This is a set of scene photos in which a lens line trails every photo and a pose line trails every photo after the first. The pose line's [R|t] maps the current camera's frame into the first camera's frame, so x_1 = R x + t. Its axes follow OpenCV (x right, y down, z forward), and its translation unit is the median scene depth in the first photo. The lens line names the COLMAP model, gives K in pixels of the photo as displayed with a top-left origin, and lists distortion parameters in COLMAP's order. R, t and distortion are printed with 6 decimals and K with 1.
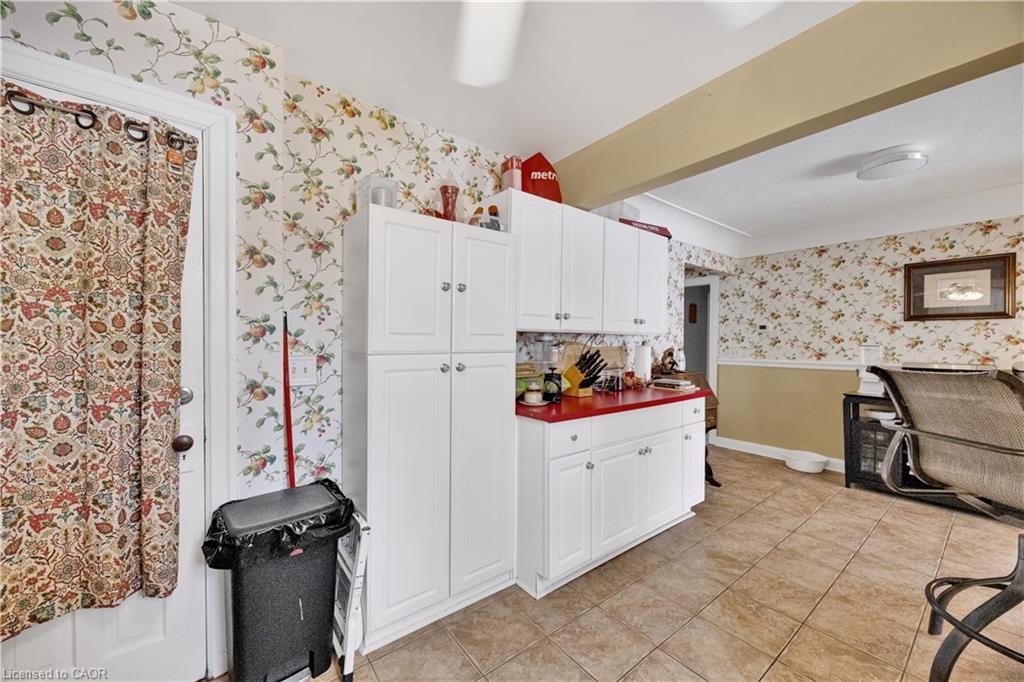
lens RADIAL K [[386.1, 0, 515.5], [0, 386.1, 343.7], [0, 0, 1]] dist [-0.002743, 0.000261]
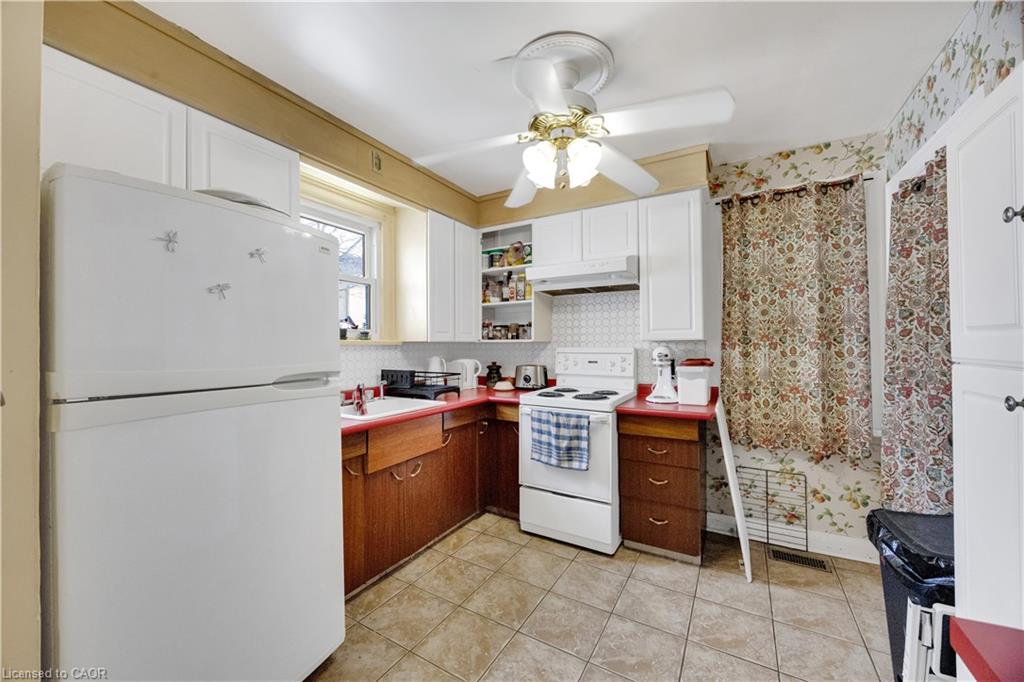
lens RADIAL K [[386.1, 0, 512.5], [0, 386.1, 341.8], [0, 0, 1]] dist [-0.002743, 0.000261]
pose [[-0.929033, -0.004290, -0.369972, 0.320475], [-0.005908, 0.999977, 0.003241, -0.002299], [0.369950, 0.005197, -0.929037, 0.759642]]
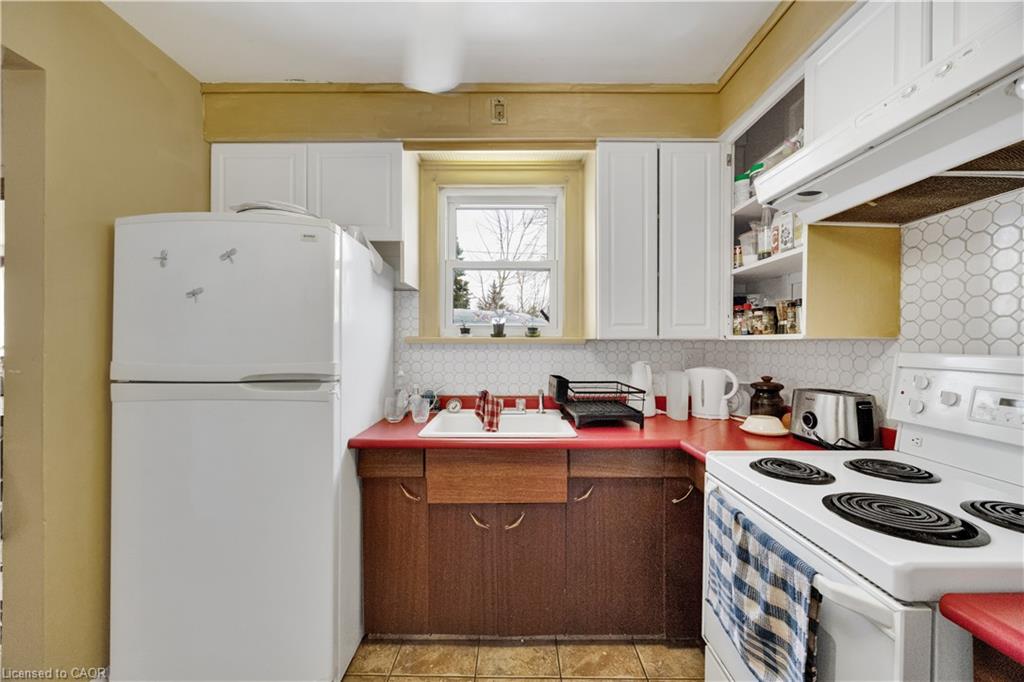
lens RADIAL K [[386.1, 0, 512.3], [0, 386.1, 343.3], [0, 0, 1]] dist [-0.002743, 0.000261]
pose [[-0.787918, -0.008177, 0.615726, -0.141248], [0.002641, 0.999858, 0.016658, -0.002595], [-0.615775, 0.014751, -0.787784, 0.379293]]
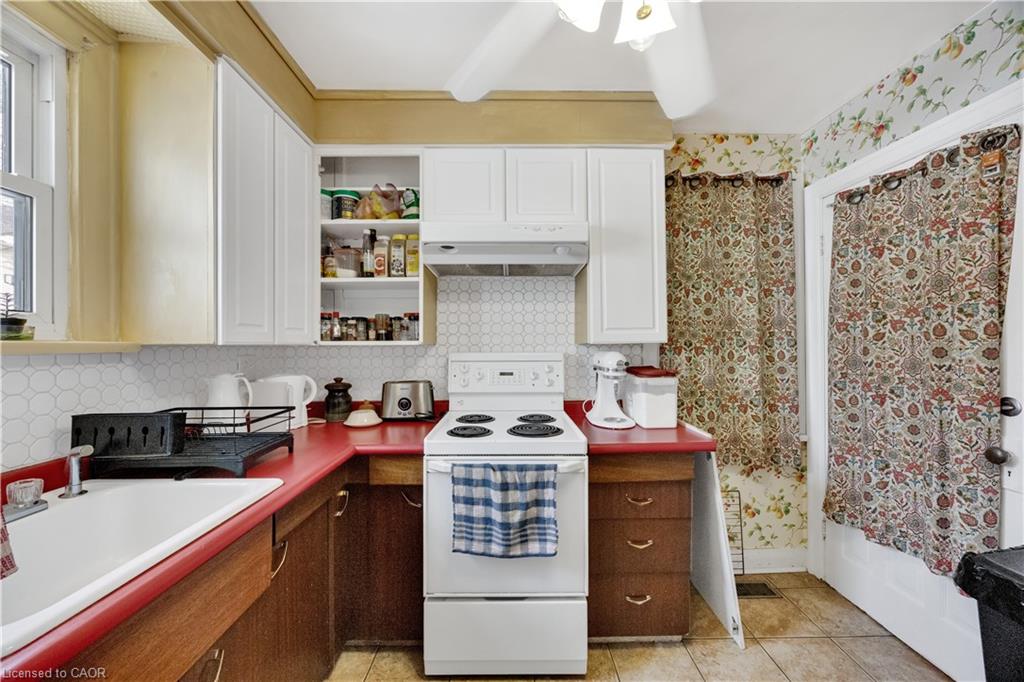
lens RADIAL K [[386.1, 0, 511.5], [0, 386.1, 343.0], [0, 0, 1]] dist [-0.002743, 0.000261]
pose [[-0.607923, -0.007018, -0.793965, 0.306332], [-0.009669, 0.999952, -0.001435, -0.002871], [0.793937, 0.006804, -0.607962, 0.311483]]
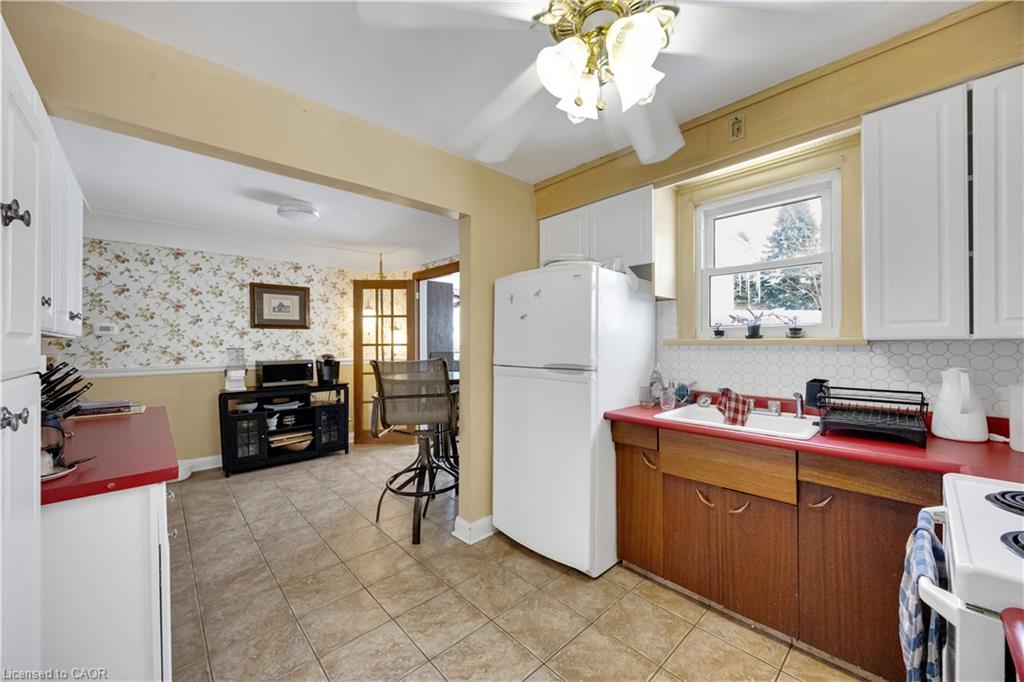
lens RADIAL K [[386.1, 0, 512.4], [0, 386.1, 341.3], [0, 0, 1]] dist [-0.002743, 0.000261]
pose [[-0.088407, 0.000856, 0.996084, -0.382589], [0.015781, 0.999875, 0.000541, -0.004444], [-0.995959, 0.015767, -0.088410, 0.345426]]
